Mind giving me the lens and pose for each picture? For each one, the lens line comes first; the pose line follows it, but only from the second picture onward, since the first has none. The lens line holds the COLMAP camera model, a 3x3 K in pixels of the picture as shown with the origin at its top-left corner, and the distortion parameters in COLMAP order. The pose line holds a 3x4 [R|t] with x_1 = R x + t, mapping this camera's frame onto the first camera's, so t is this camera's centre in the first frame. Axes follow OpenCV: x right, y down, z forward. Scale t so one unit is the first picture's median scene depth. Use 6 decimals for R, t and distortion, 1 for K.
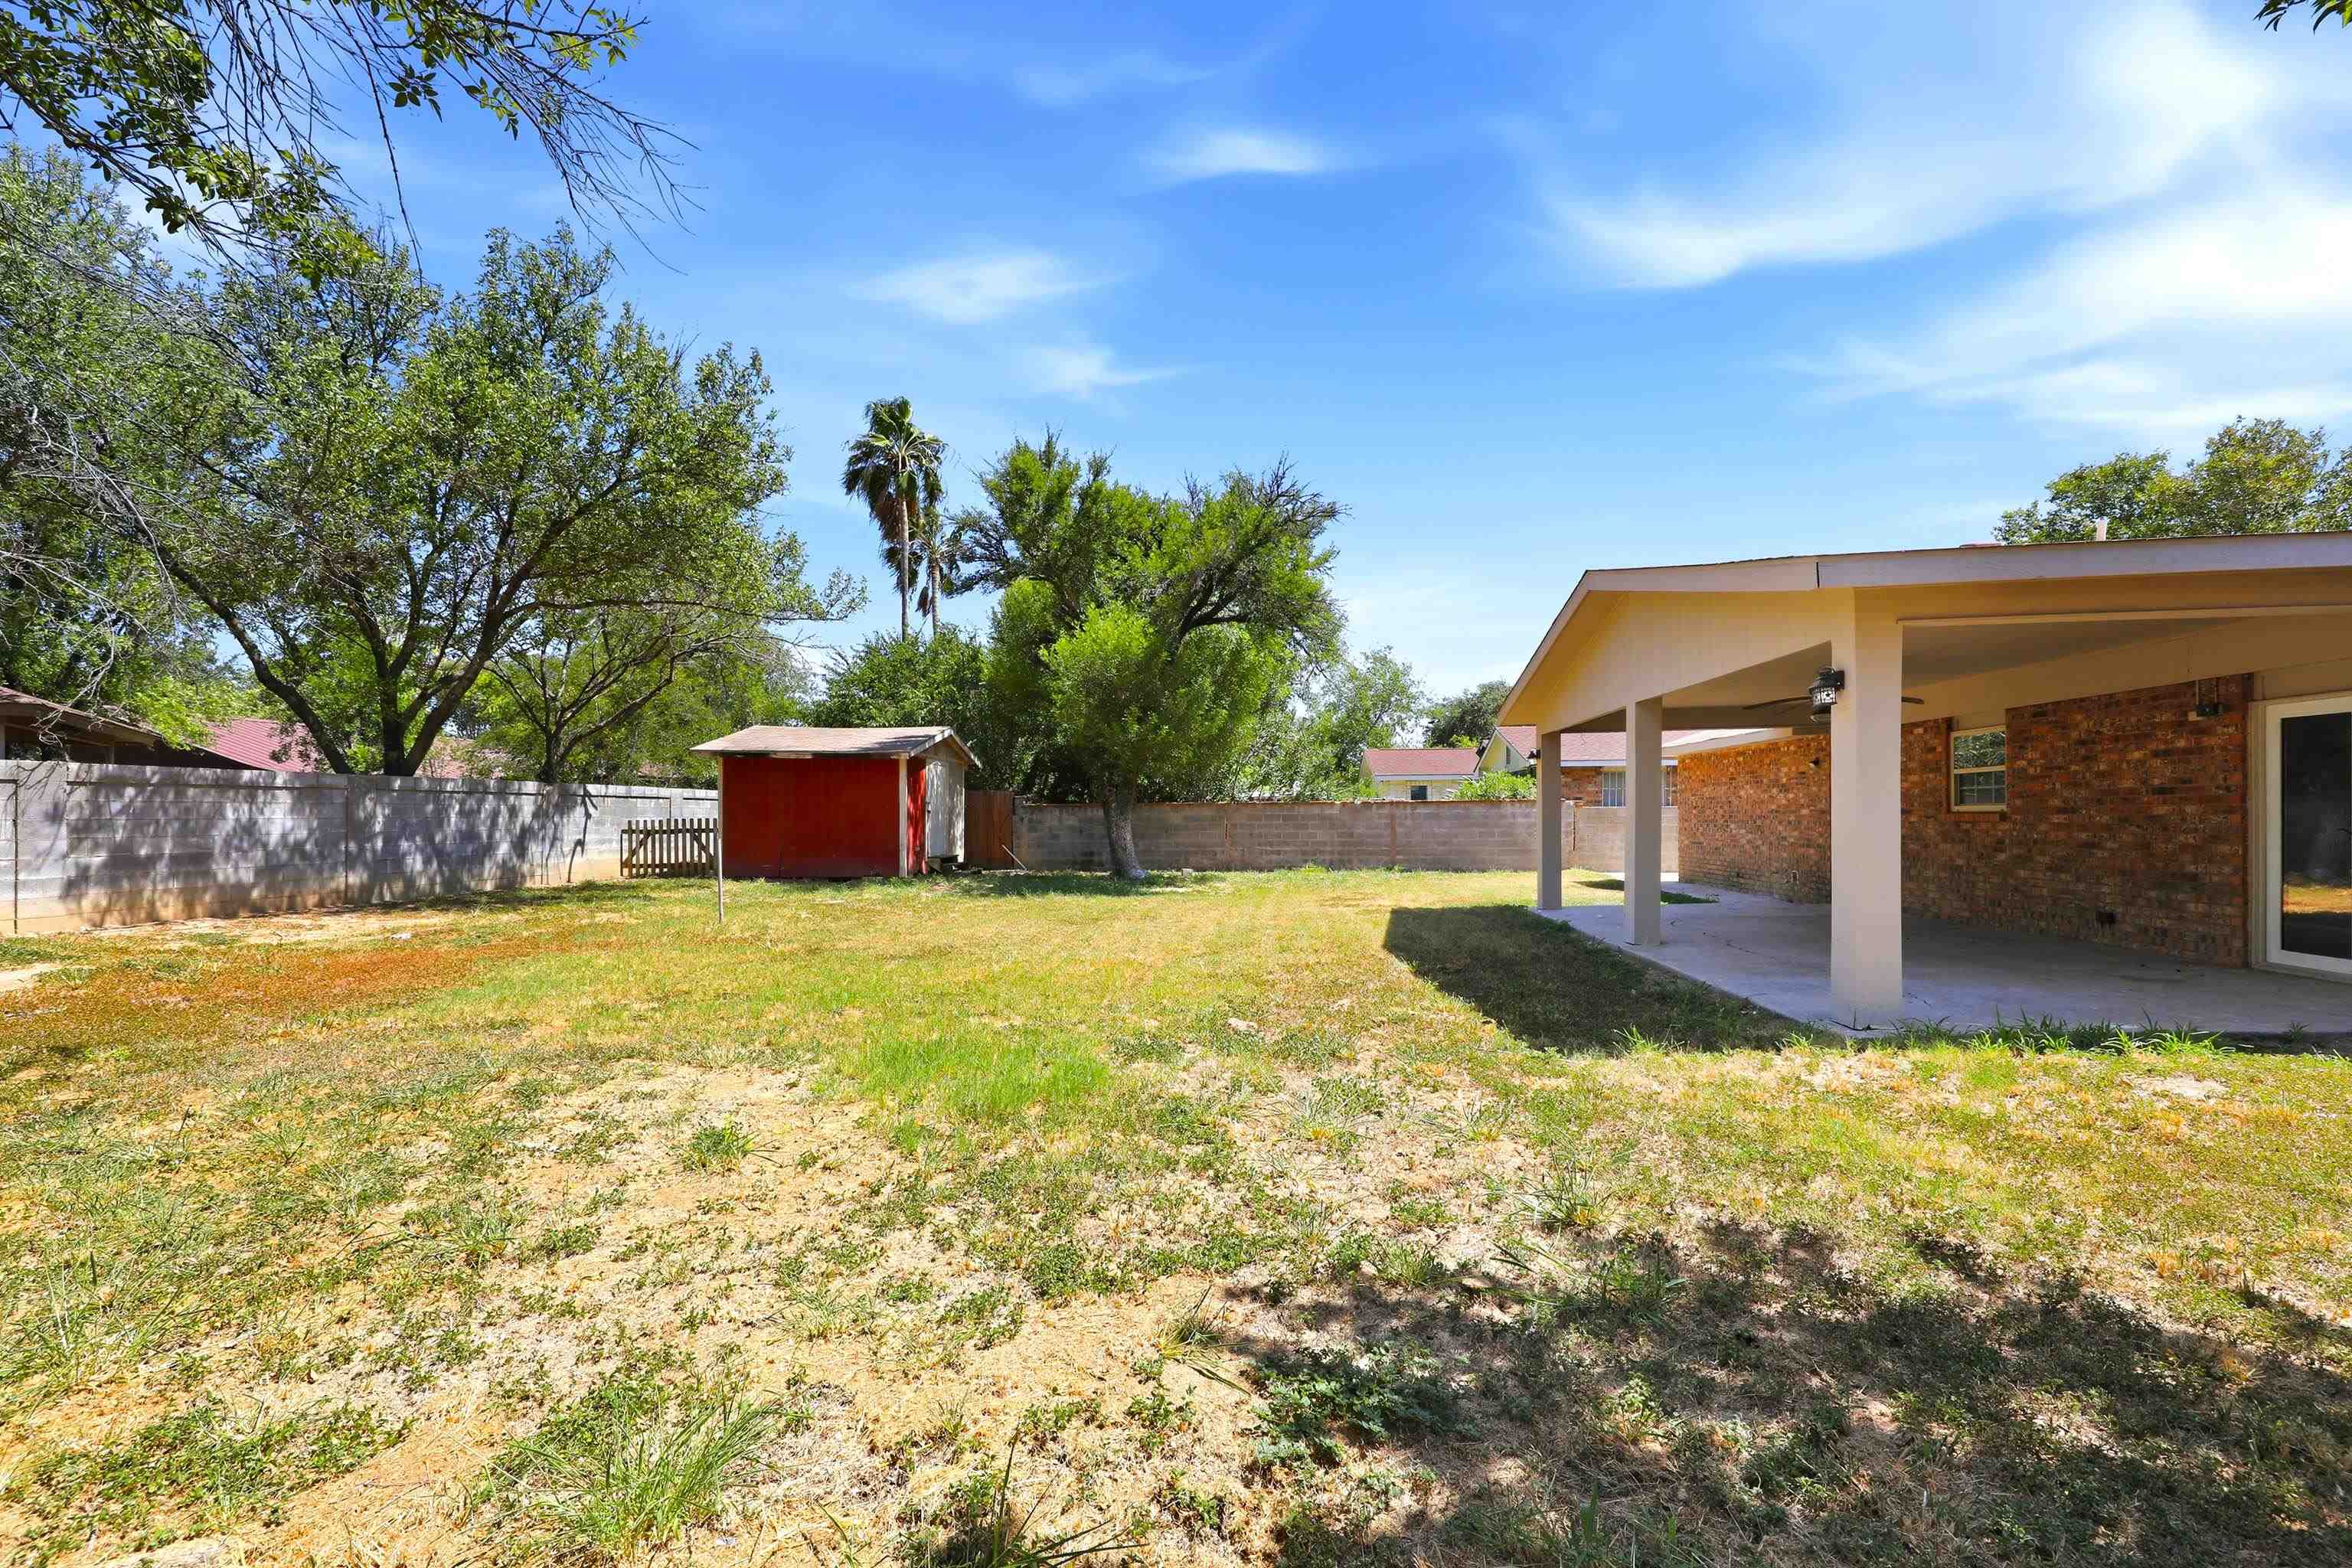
lens RADIAL K [[936.7, 0, 1174.3], [0, 936.7, 821.9], [0, 0, 1]] dist [-0.001048, -0.000294]
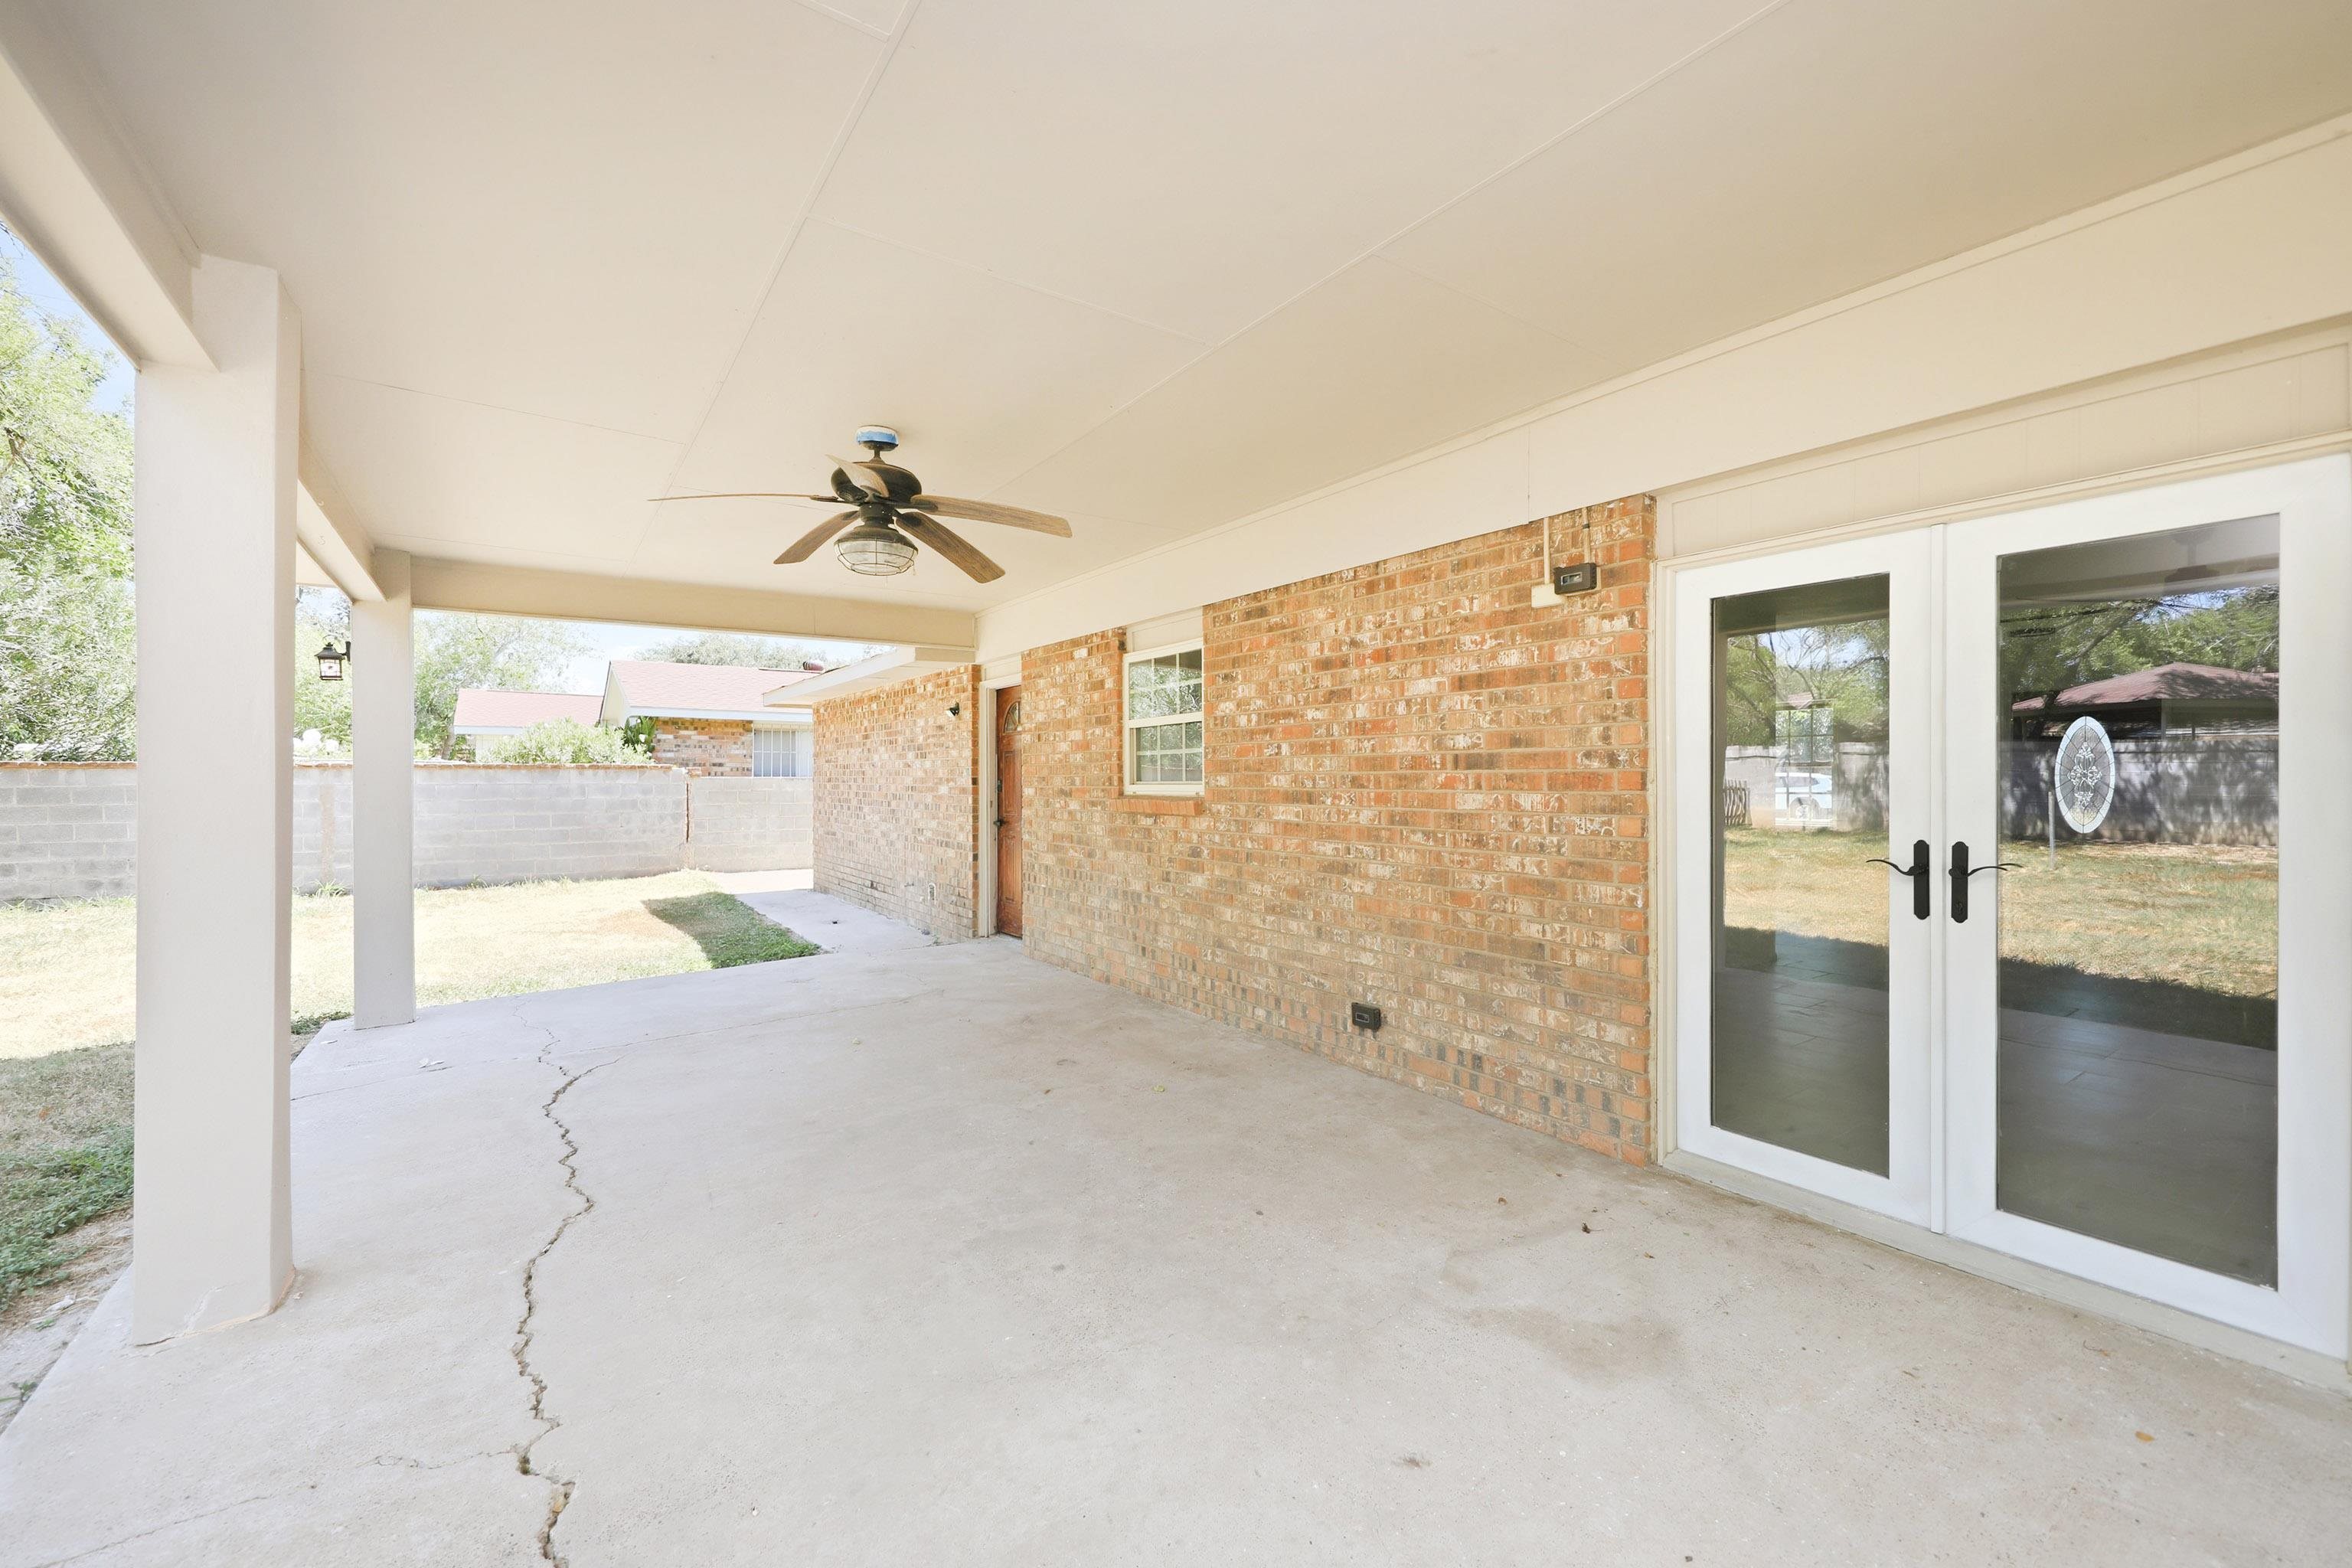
lens RADIAL K [[933.3, 0, 1166.5], [0, 933.3, 786.0], [0, 0, 1]] dist [-0.002154, -0.000485]
pose [[0.738090, -0.000699, 0.674702, 0.563066], [0.002719, 0.999994, -0.001938, -0.018180], [-0.674697, 0.003265, 0.738088, 0.681567]]
